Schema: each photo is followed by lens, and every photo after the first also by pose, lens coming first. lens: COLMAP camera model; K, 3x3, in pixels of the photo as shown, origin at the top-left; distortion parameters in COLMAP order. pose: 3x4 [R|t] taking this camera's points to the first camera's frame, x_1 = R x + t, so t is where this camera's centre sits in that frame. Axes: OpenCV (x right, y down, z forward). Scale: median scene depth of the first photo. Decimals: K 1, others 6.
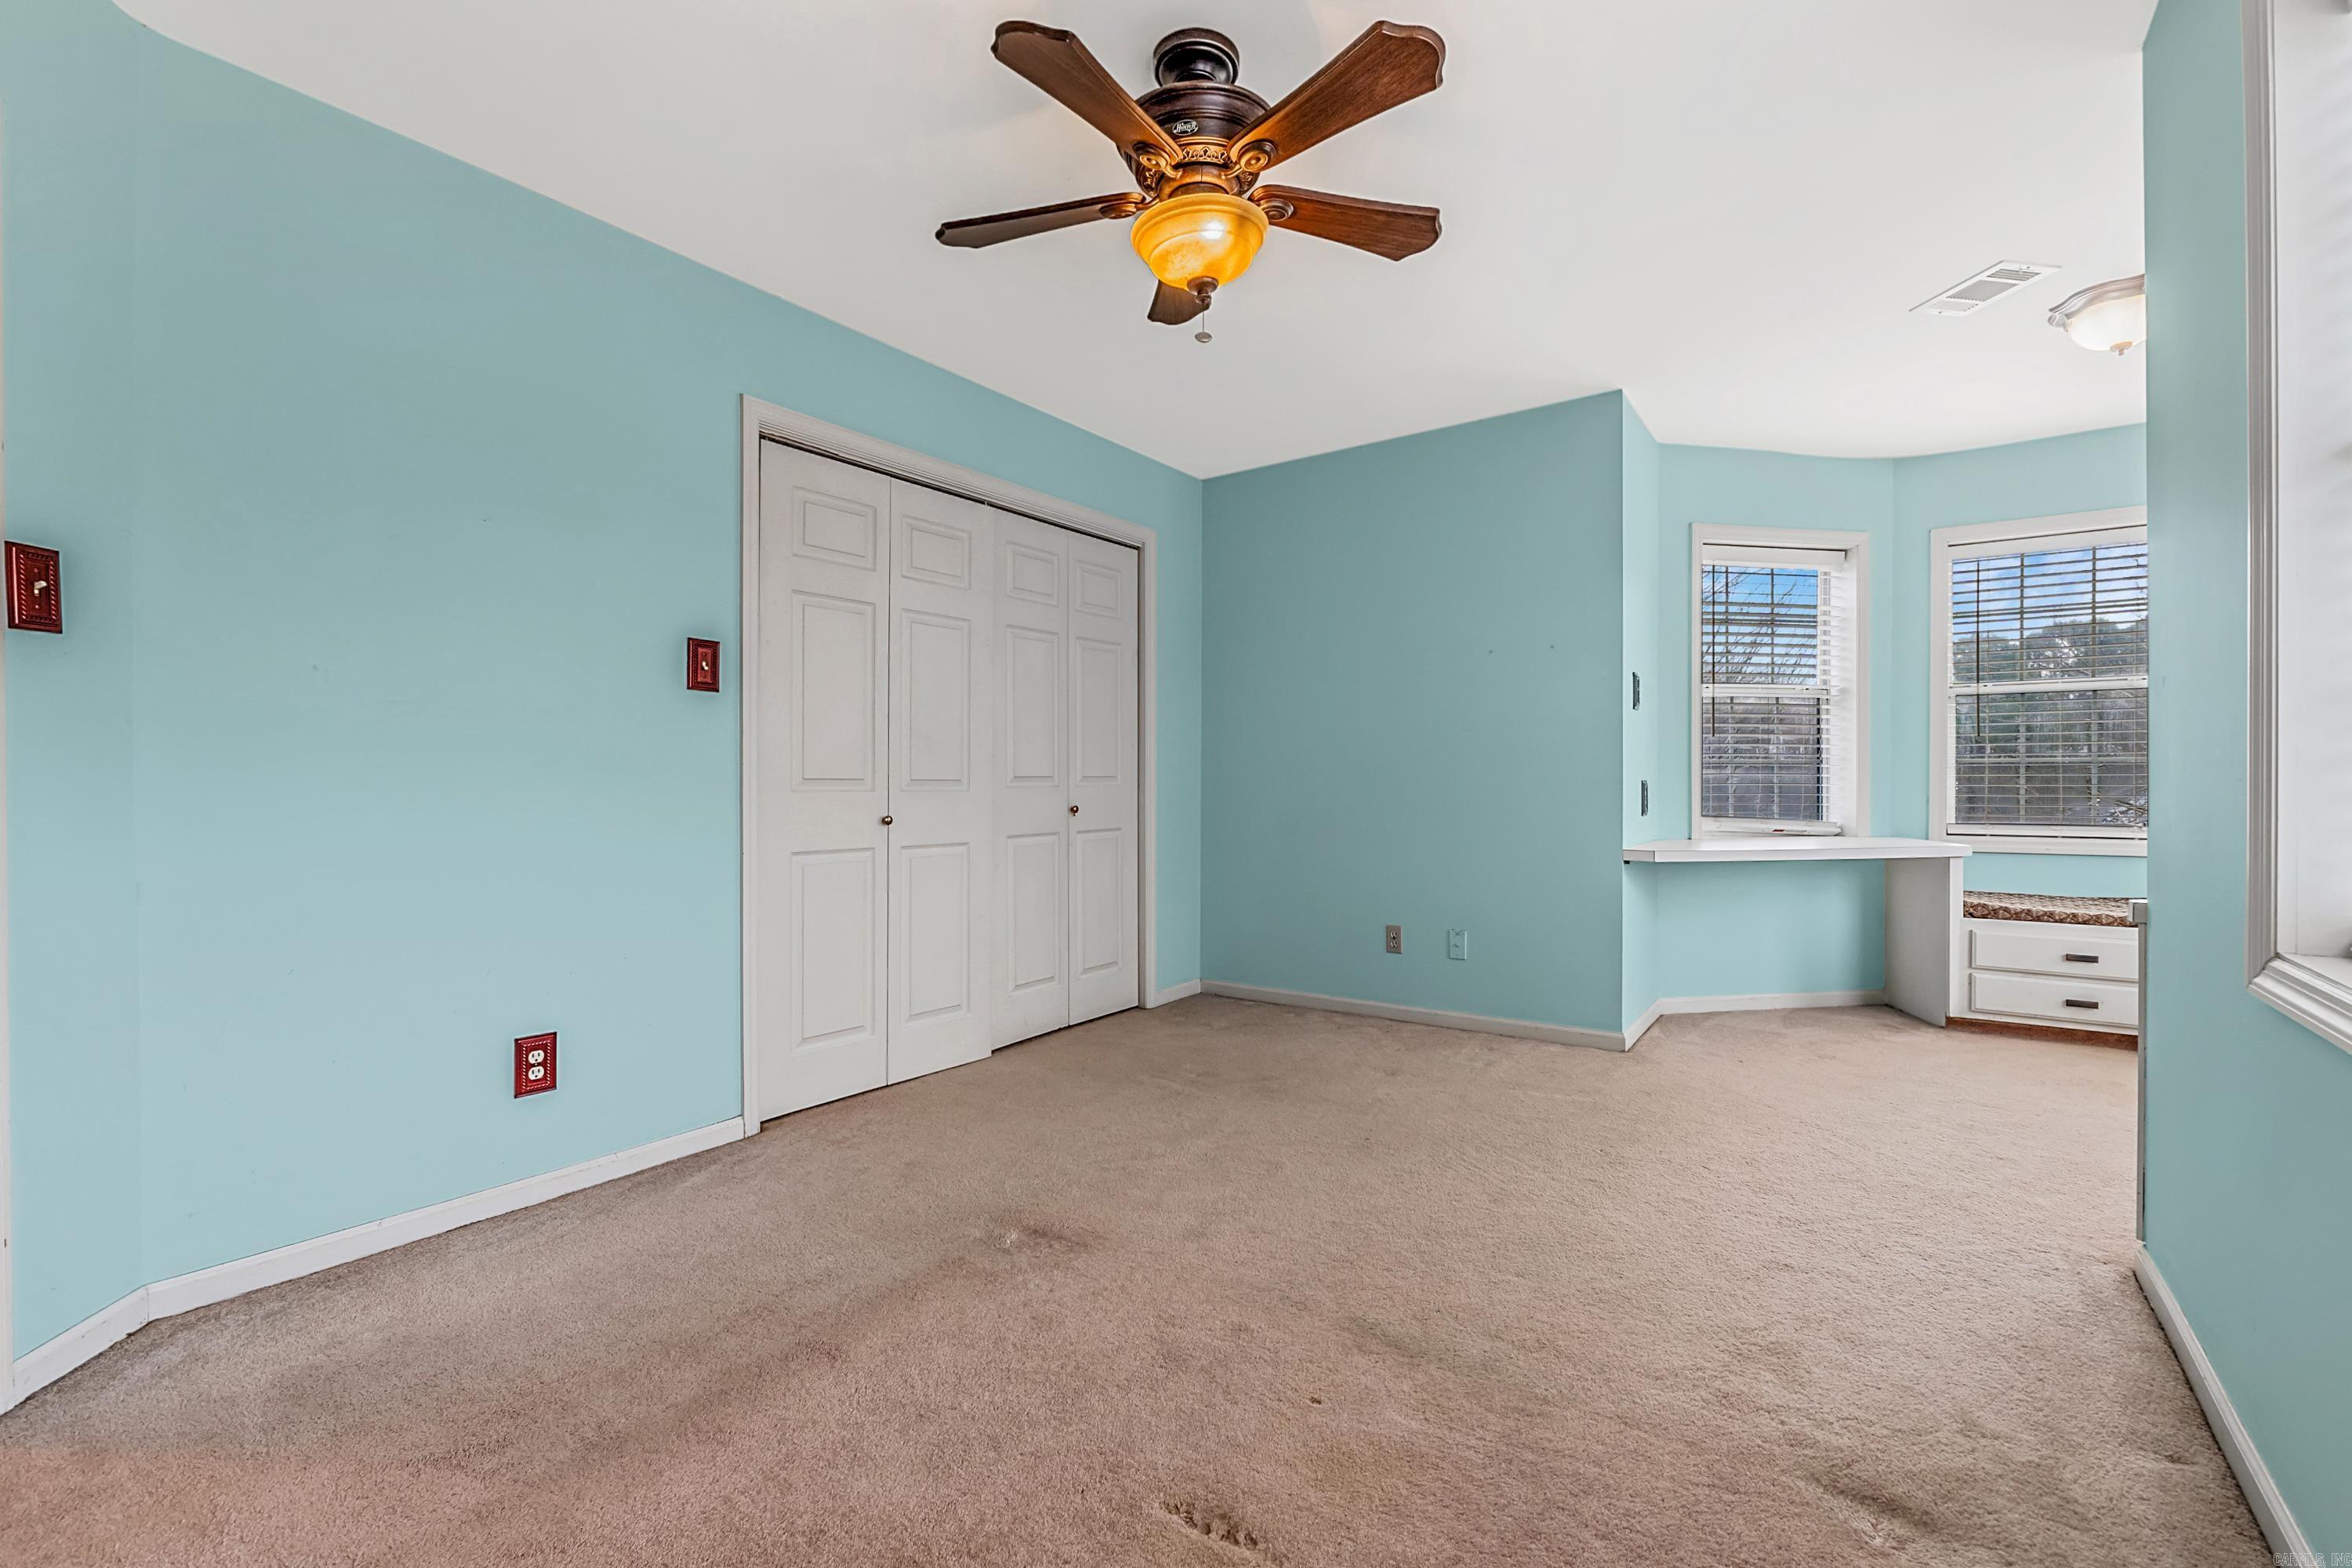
lens RADIAL K [[992.3, 0, 1165.5], [0, 992.3, 777.2], [0, 0, 1]] dist [-0.008198, -0.000366]
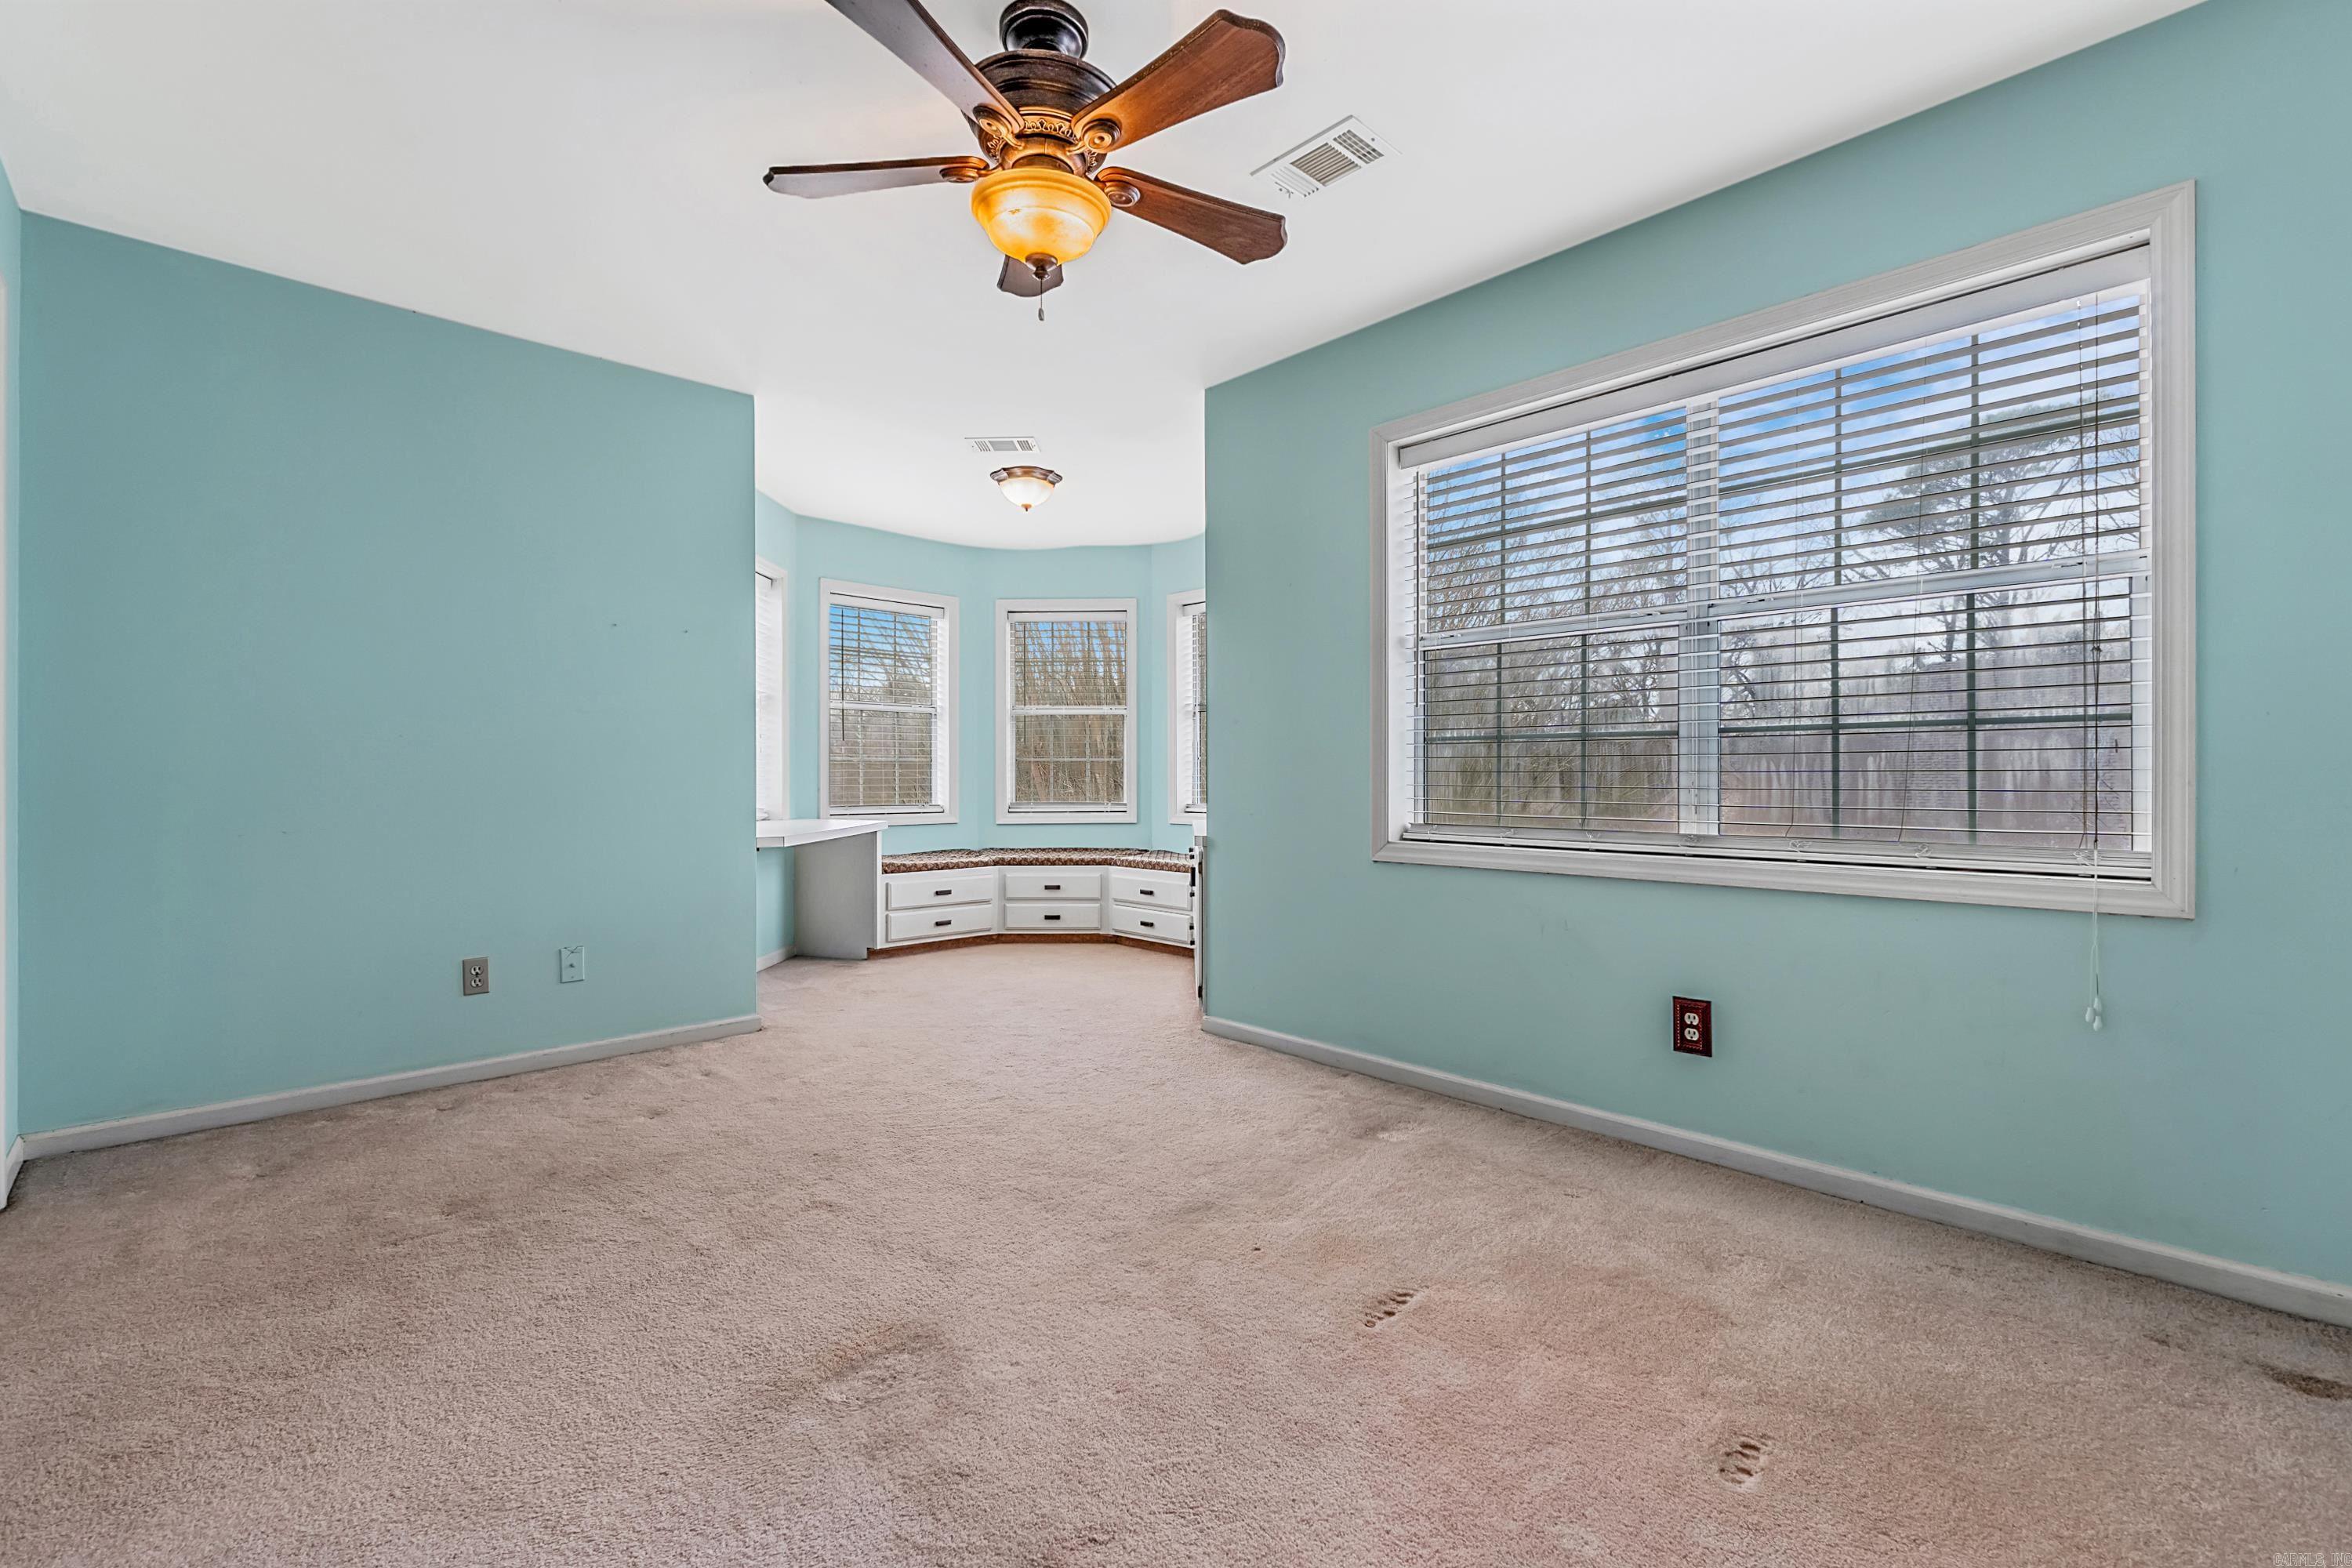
lens RADIAL K [[992.3, 0, 1185.6], [0, 992.3, 773.0], [0, 0, 1]] dist [-0.008198, -0.000366]
pose [[0.181986, 0.005340, 0.983287, -0.497609], [-0.004293, 0.999980, -0.004636, 0.008280], [-0.983292, -0.003377, 0.182005, 0.377078]]
